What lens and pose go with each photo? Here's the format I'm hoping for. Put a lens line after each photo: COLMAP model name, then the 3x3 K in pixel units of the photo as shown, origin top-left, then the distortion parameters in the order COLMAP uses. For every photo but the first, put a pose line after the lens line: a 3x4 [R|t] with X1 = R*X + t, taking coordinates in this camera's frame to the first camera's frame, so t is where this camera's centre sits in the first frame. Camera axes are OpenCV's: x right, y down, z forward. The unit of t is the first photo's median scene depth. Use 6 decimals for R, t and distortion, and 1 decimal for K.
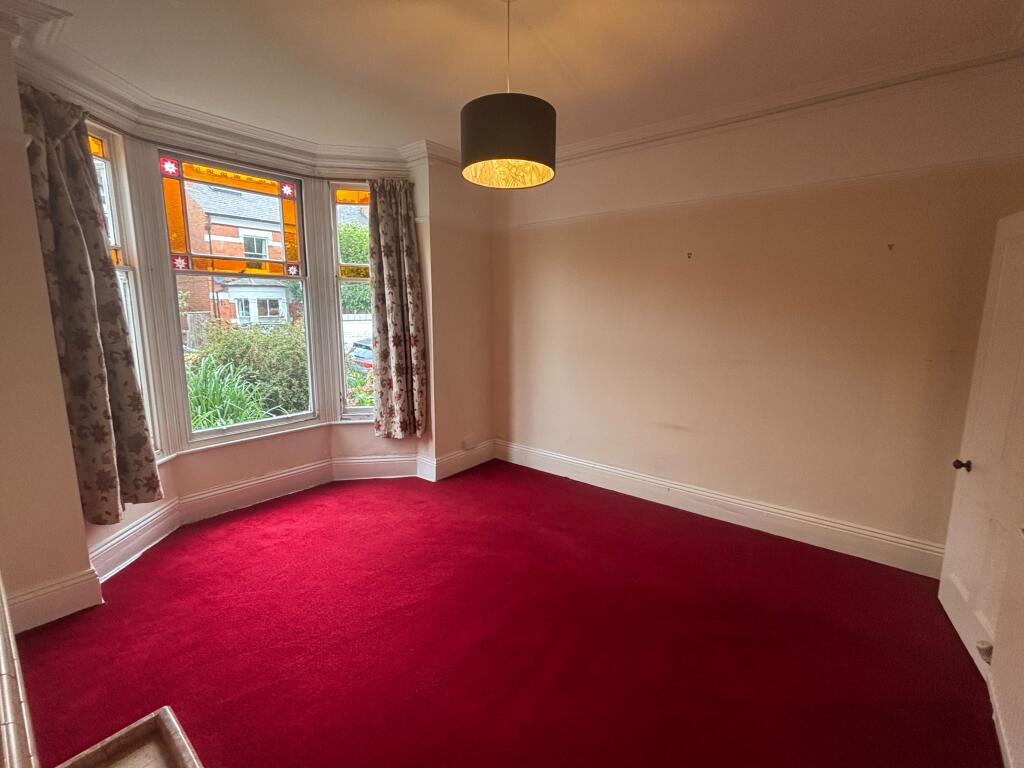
lens RADIAL K [[452.7, 0, 516.8], [0, 452.7, 376.4], [0, 0, 1]] dist [0.014090, 0.000375]
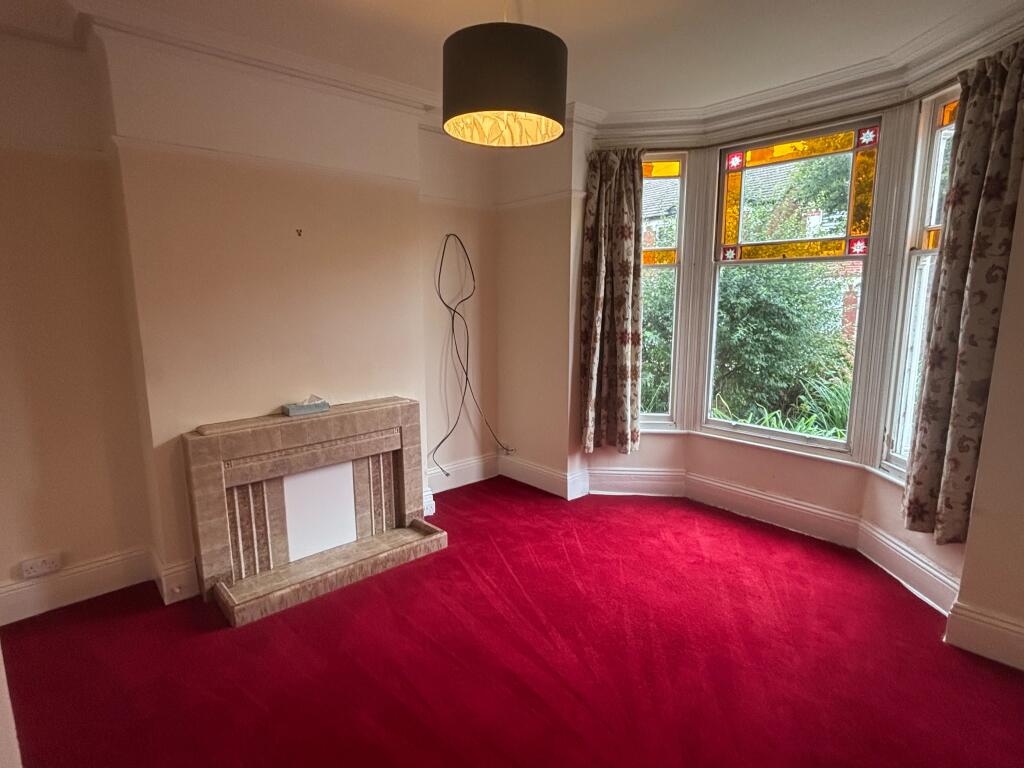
lens RADIAL K [[537.0, 0, 513.9], [0, 537.0, 383.1], [0, 0, 1]] dist [-0.001394, 0.000636]
pose [[-0.126860, 0.155708, -0.979623, 0.493102], [-0.148794, 0.973440, 0.173994, -0.094419], [0.980697, 0.167835, -0.100322, 0.625067]]
